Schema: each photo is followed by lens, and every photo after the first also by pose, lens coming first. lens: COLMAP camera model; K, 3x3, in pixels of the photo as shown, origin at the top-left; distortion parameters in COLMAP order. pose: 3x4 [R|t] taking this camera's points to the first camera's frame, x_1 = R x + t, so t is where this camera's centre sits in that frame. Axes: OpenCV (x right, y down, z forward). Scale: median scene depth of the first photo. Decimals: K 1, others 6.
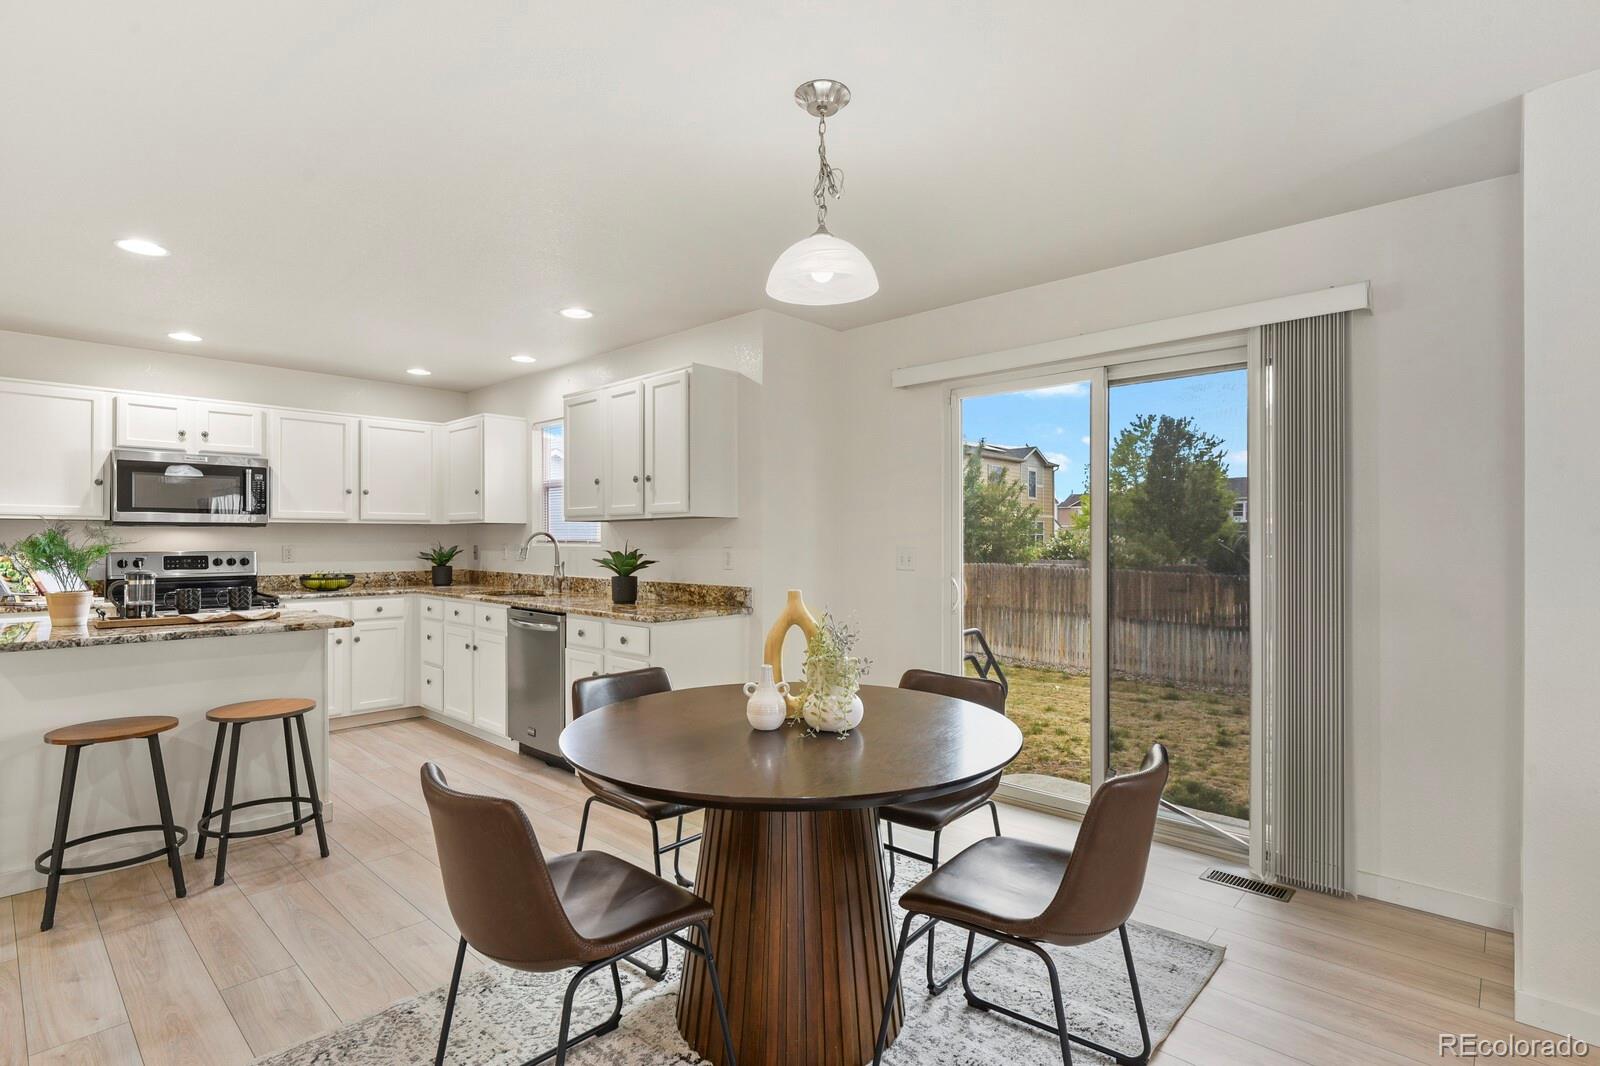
lens RADIAL K [[772.7, 0, 800.3], [0, 772.7, 538.2], [0, 0, 1]] dist [-0.000404, -0.005674]
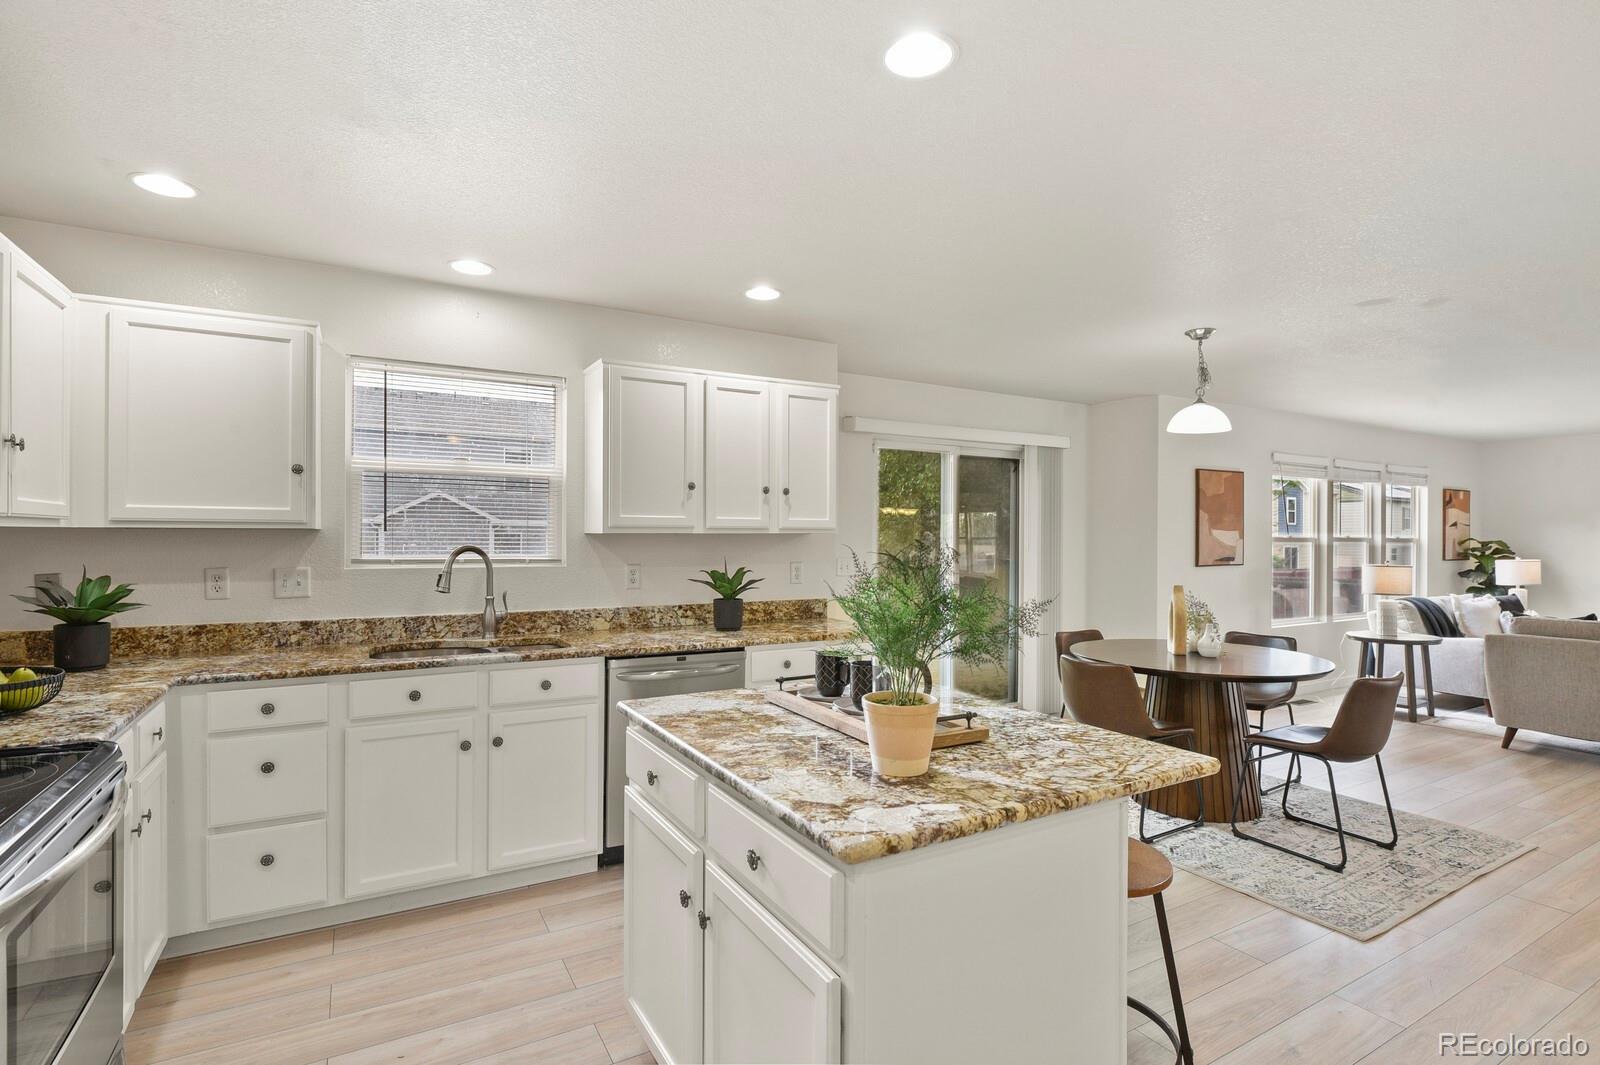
lens RADIAL K [[772.7, 0, 803.0], [0, 772.7, 534.6], [0, 0, 1]] dist [-0.000404, -0.005674]
pose [[0.294976, 0.003189, 0.955499, -0.986012], [-0.006088, 0.999980, -0.001458, -0.021231], [-0.955485, -0.005387, 0.294989, 0.633813]]
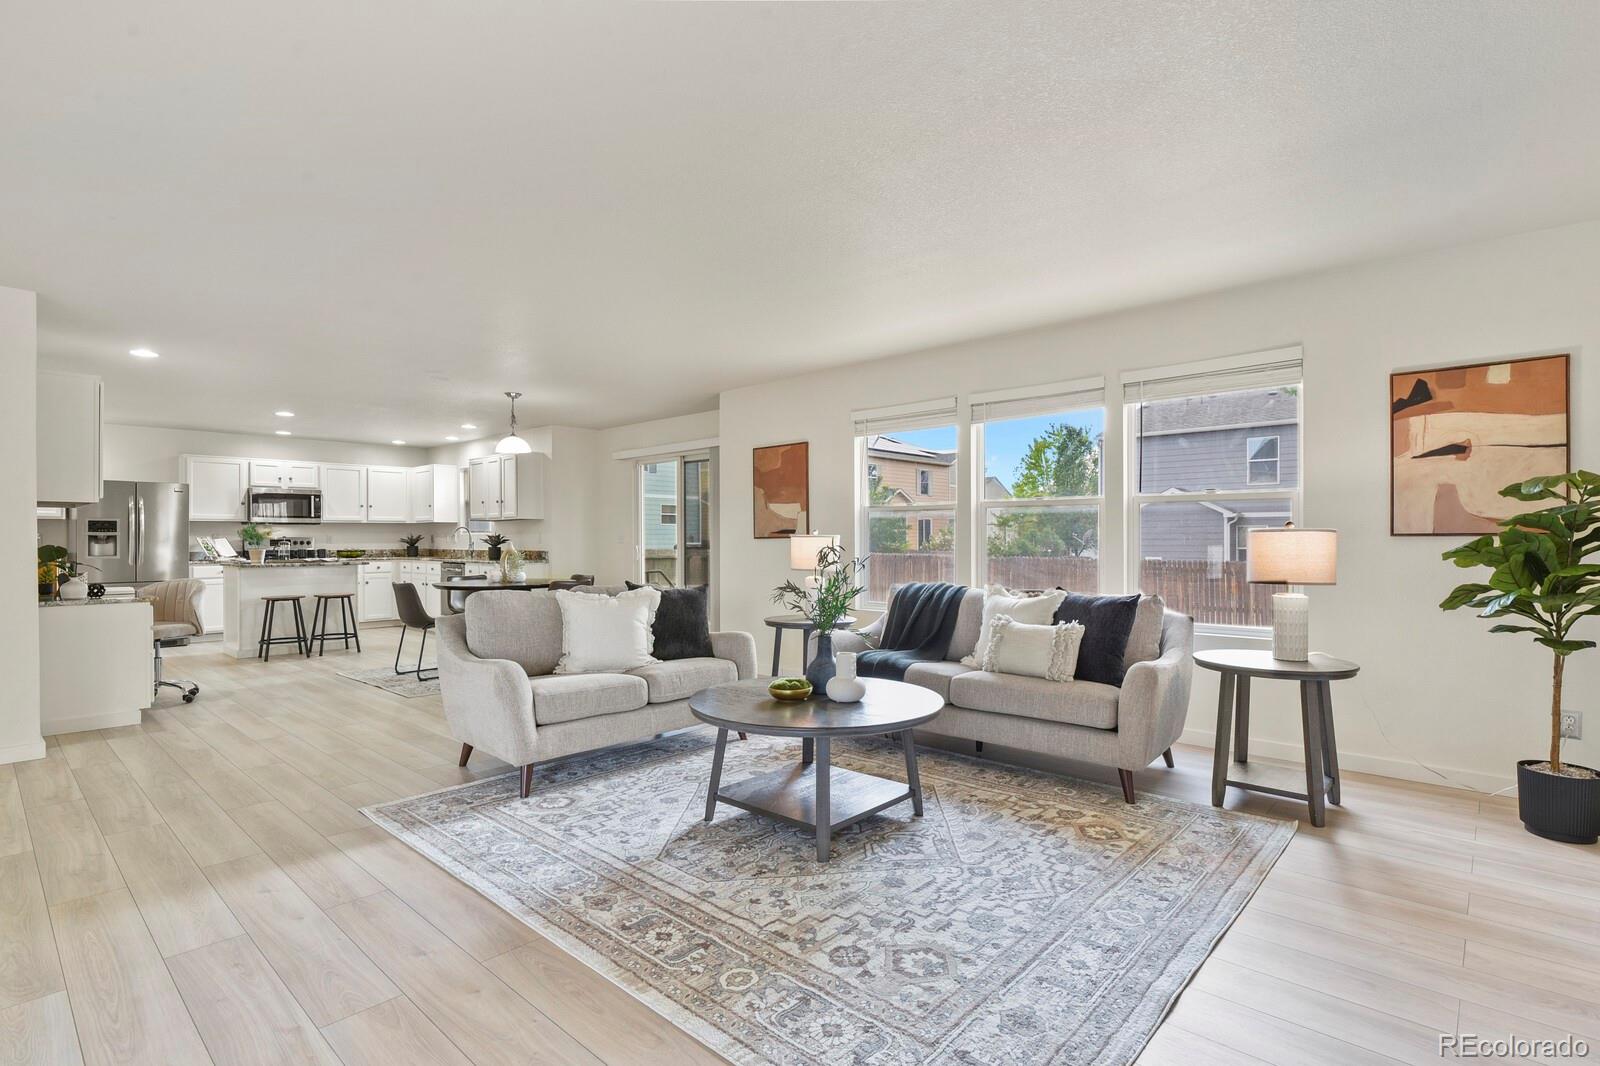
lens RADIAL K [[772.7, 0, 798.5], [0, 772.7, 537.3], [0, 0, 1]] dist [-0.000404, -0.005674]
pose [[0.999965, -0.004836, 0.006832, 0.567295], [0.004834, 0.999988, 0.000284, 0.025007], [-0.006833, -0.000251, 0.999977, -1.080956]]
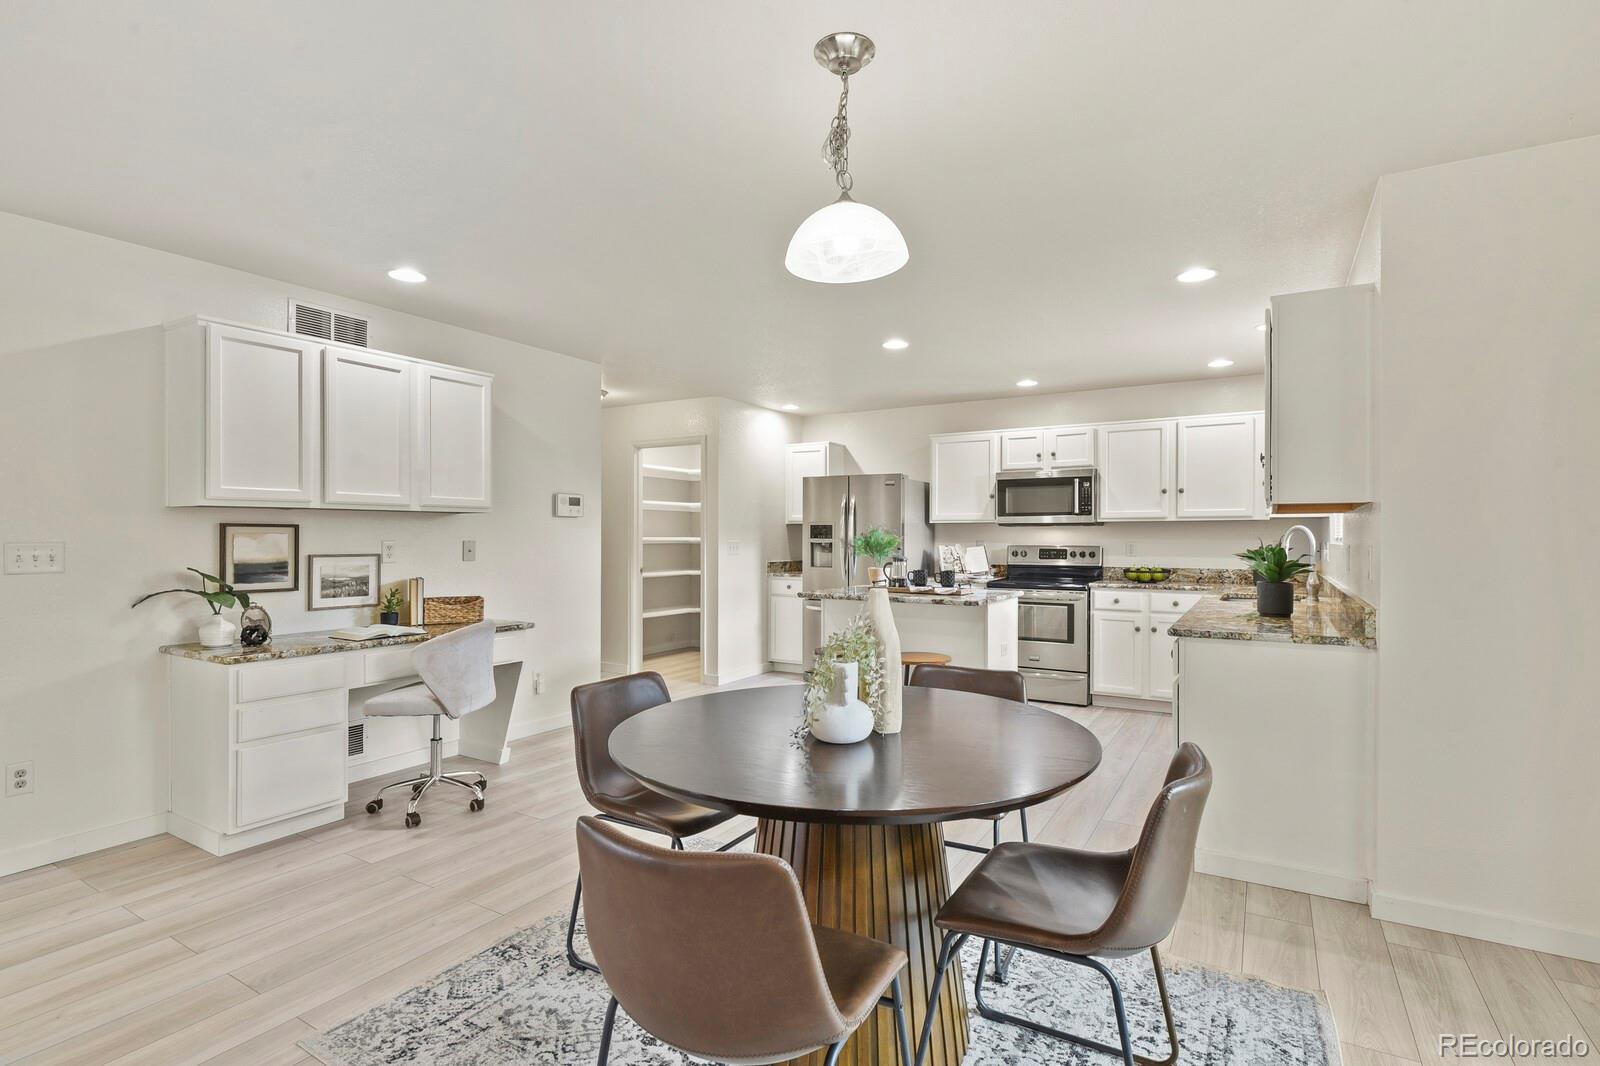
lens RADIAL K [[772.7, 0, 801.6], [0, 772.7, 542.5], [0, 0, 1]] dist [-0.000404, -0.005674]
pose [[0.207706, 0.008183, -0.978157, 0.423310], [0.000036, 0.999965, 0.008373, 0.001579], [0.978191, -0.001774, 0.207698, 0.346074]]
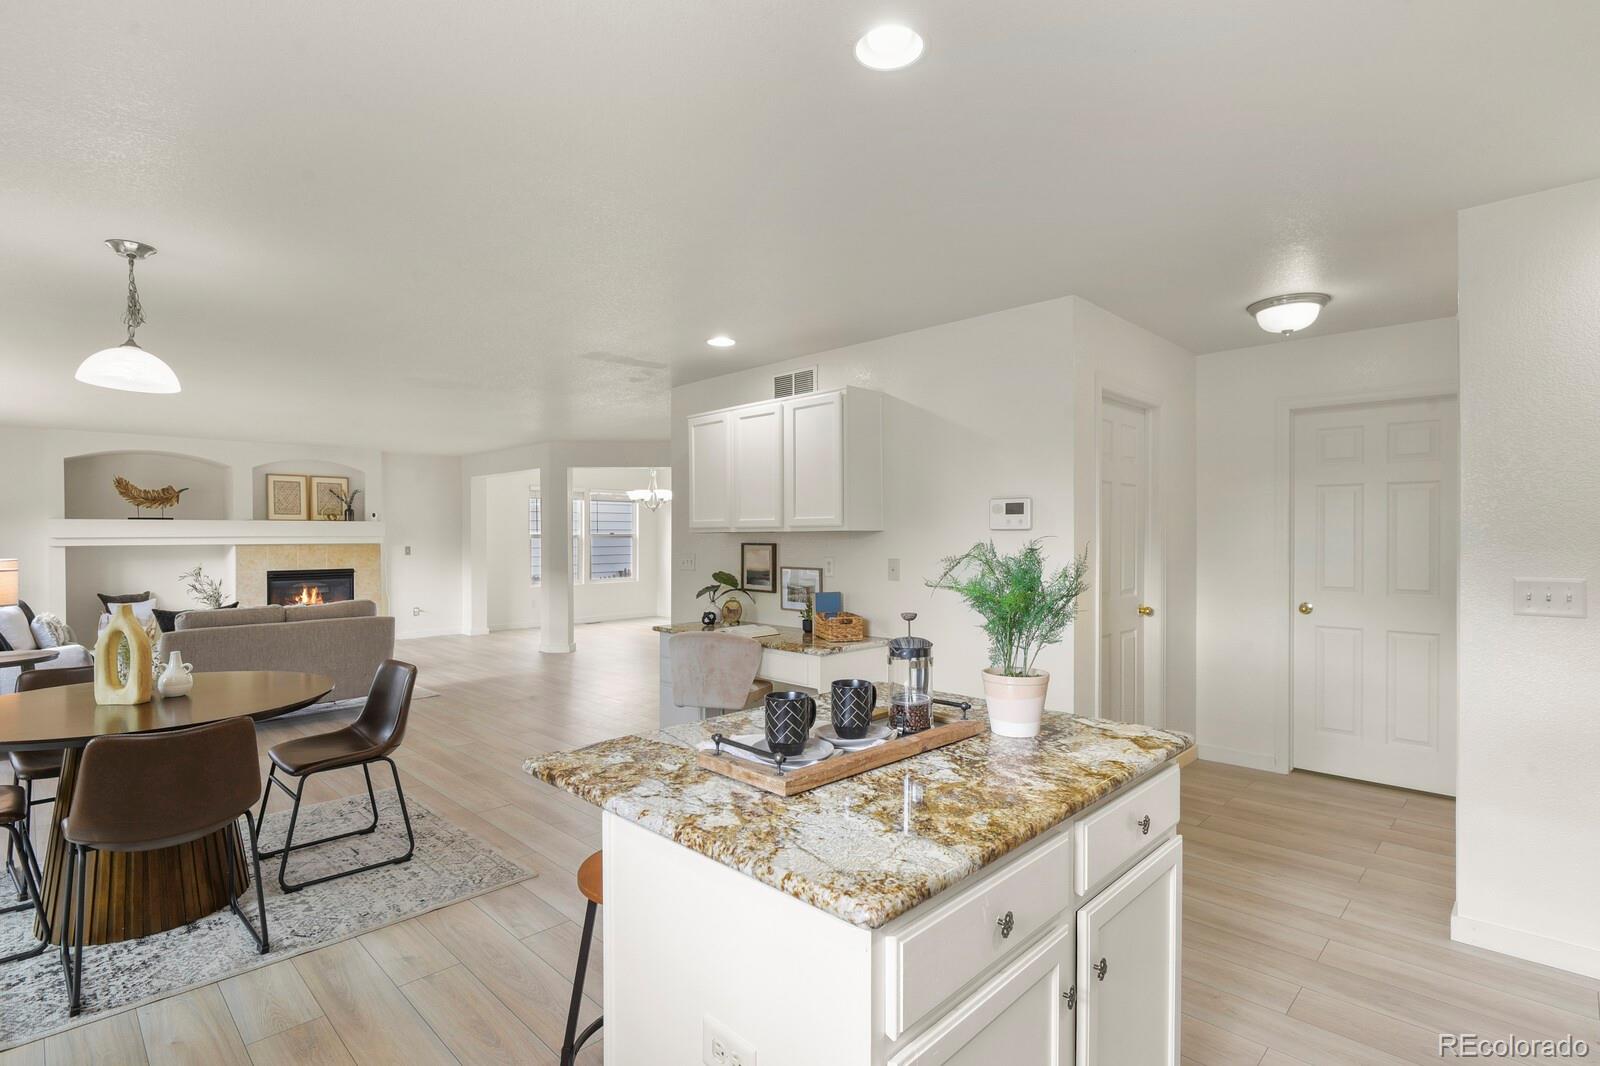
lens RADIAL K [[772.7, 0, 801.6], [0, 772.7, 534.2], [0, 0, 1]] dist [-0.000404, -0.005674]
pose [[-0.999527, 0.002146, 0.030680, -0.562565], [0.002031, 0.999991, -0.003782, -0.019478], [-0.030688, -0.003718, -0.999522, 1.081697]]
